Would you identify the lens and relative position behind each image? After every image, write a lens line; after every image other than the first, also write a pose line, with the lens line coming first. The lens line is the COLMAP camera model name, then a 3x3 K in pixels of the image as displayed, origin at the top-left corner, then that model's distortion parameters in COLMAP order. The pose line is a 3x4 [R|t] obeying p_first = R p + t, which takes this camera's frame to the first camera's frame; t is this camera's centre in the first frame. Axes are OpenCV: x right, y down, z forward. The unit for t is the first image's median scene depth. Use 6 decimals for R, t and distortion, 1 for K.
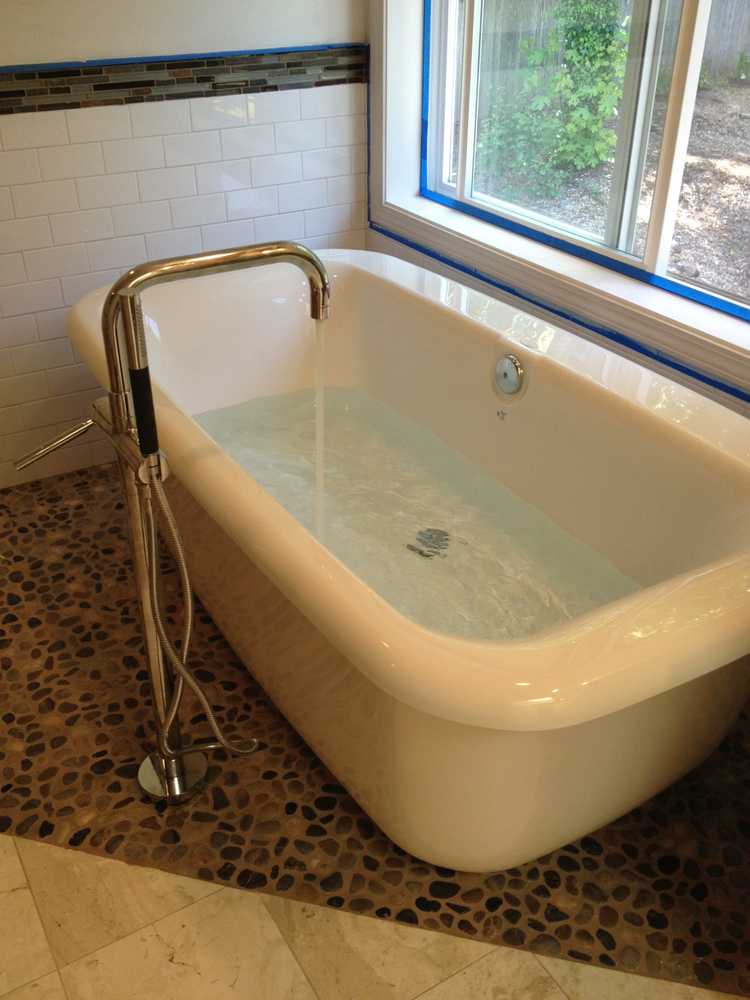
lens RADIAL K [[940.6, 0, 375.0], [0, 940.6, 500.0], [0, 0, 1]] dist [0.139521, -0.336751]
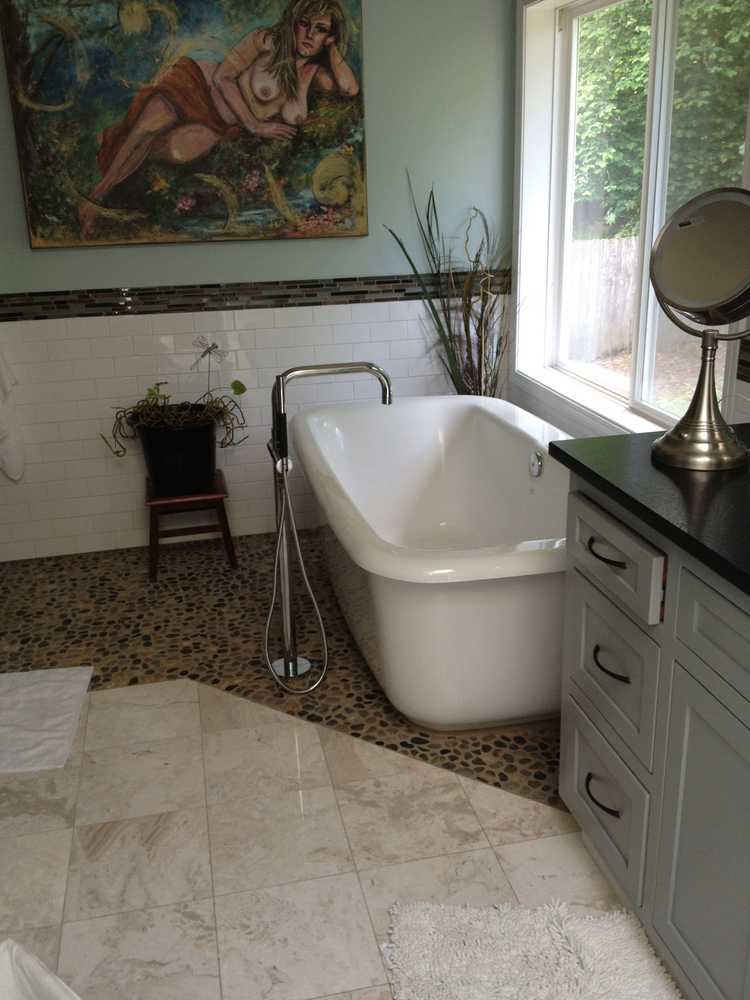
lens RADIAL K [[1007.2, 0, 375.0], [0, 1007.2, 500.0], [0, 0, 1]] dist [0.114435, -0.341508]
pose [[0.941636, 0.077811, -0.327517, 0.527647], [-0.147053, 0.970260, -0.192277, 0.339190], [0.302815, 0.229217, 0.925074, -0.733194]]
